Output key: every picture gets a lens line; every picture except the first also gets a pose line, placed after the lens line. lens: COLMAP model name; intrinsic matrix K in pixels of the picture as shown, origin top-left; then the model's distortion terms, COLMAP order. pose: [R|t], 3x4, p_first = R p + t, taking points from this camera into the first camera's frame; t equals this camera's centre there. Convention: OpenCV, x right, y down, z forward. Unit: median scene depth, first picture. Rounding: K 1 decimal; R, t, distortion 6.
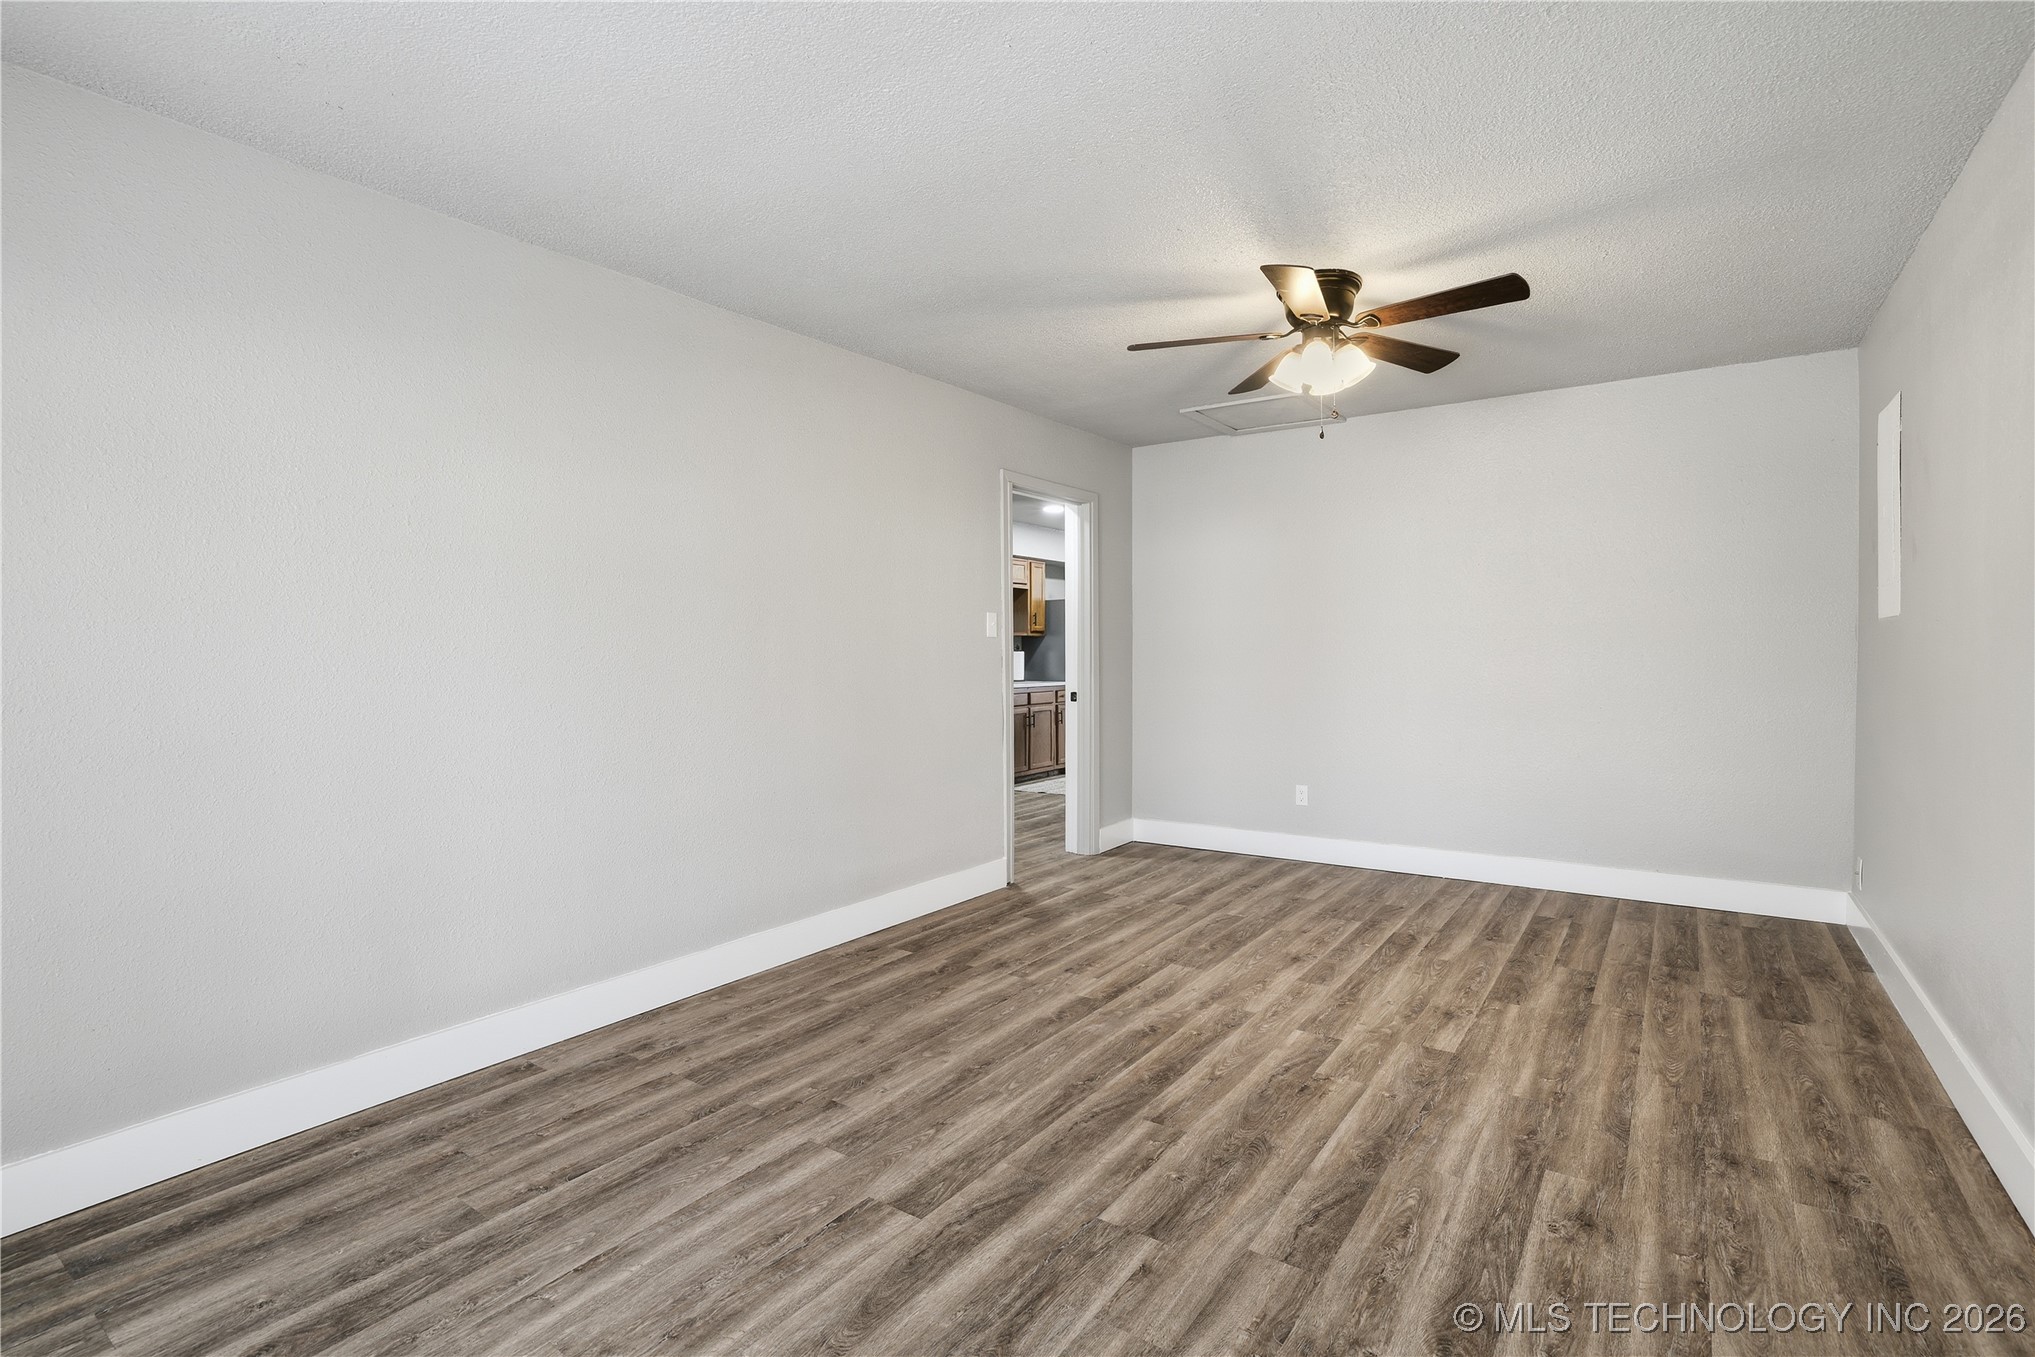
lens RADIAL K [[947.5, 0, 1015.4], [0, 947.5, 666.1], [0, 0, 1]] dist [-0.027949, 0.014802]
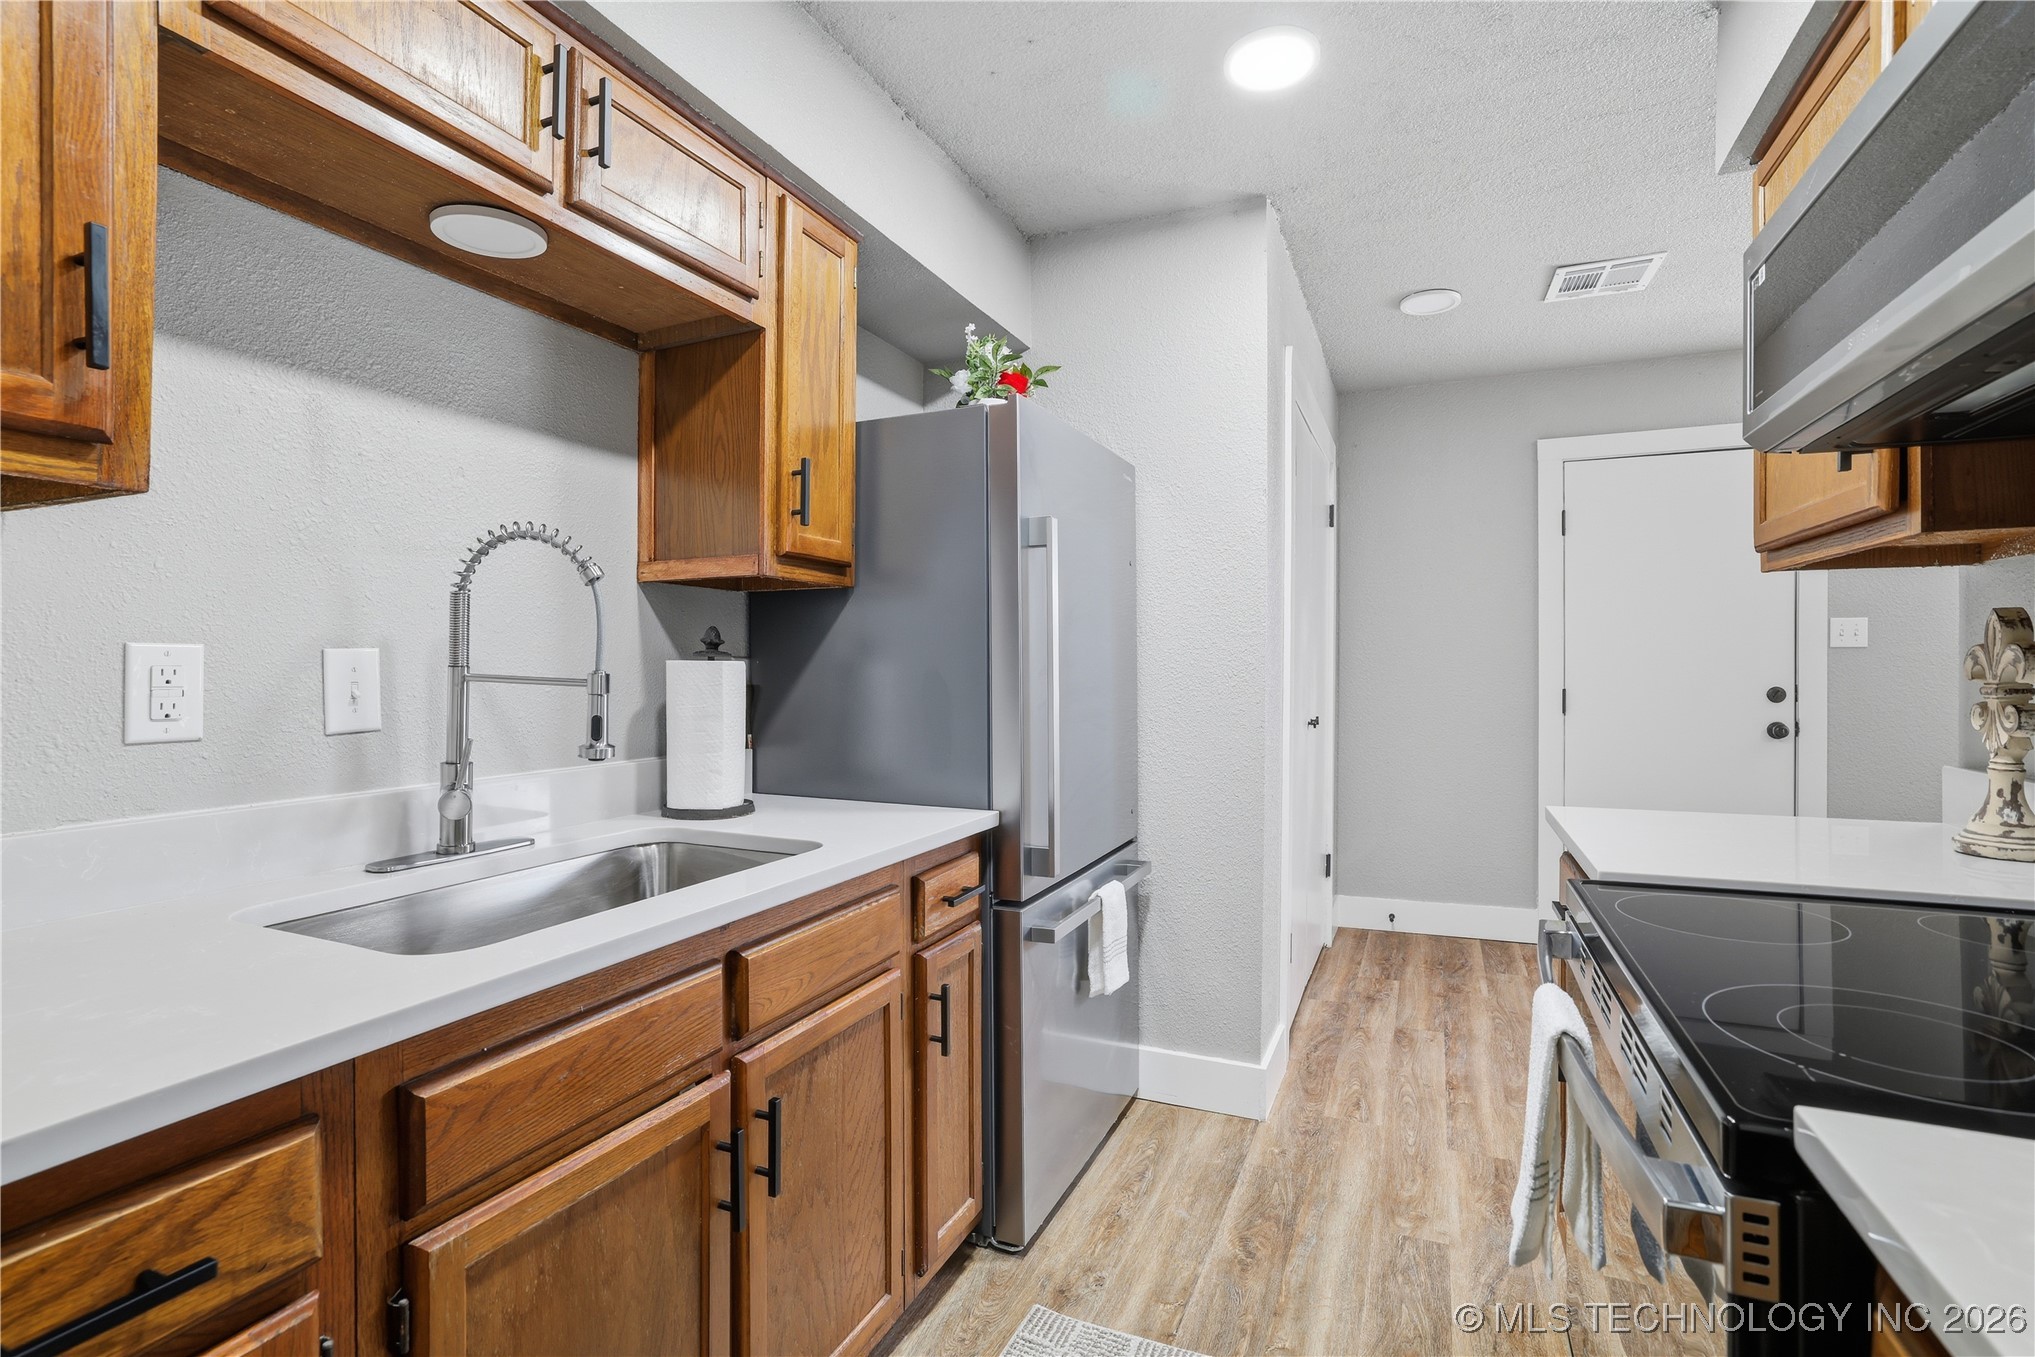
lens RADIAL K [[947.5, 0, 1015.4], [0, 947.5, 666.1], [0, 0, 1]] dist [-0.027949, 0.014802]
pose [[0.979687, 0.007863, 0.200377, 0.006101], [-0.005388, 0.999902, -0.012892, -0.002937], [-0.200458, 0.011550, 0.979634, 0.194554]]
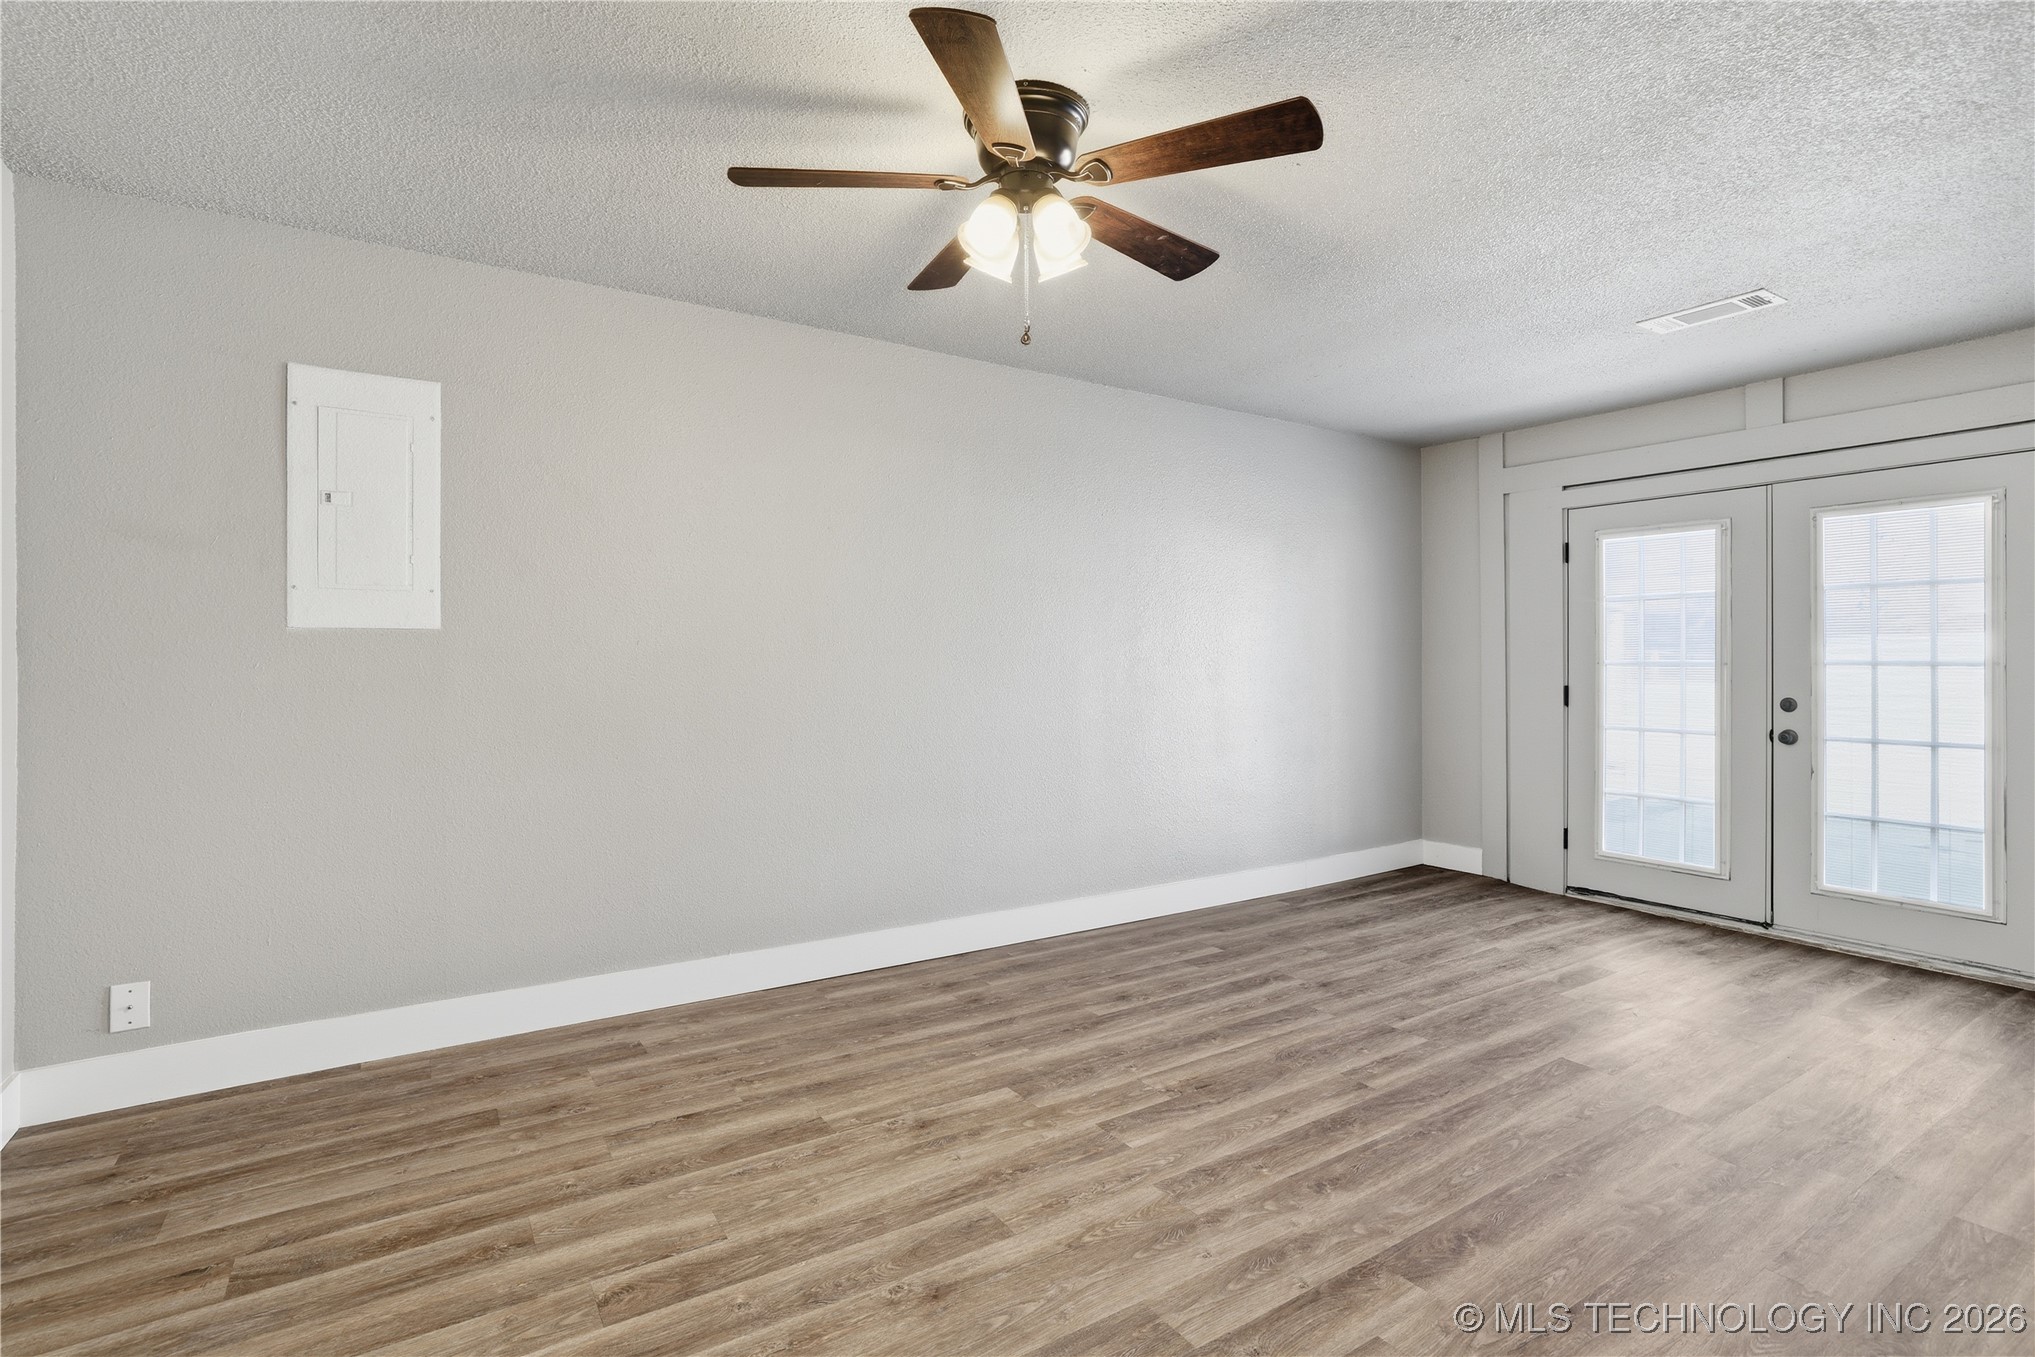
lens RADIAL K [[947.5, 0, 1015.4], [0, 947.5, 666.1], [0, 0, 1]] dist [-0.027949, 0.014802]
pose [[-0.927269, 0.001980, 0.374390, 0.101581], [0.009087, 0.999810, 0.017220, -0.036457], [-0.374285, 0.019369, -0.927111, 1.953026]]
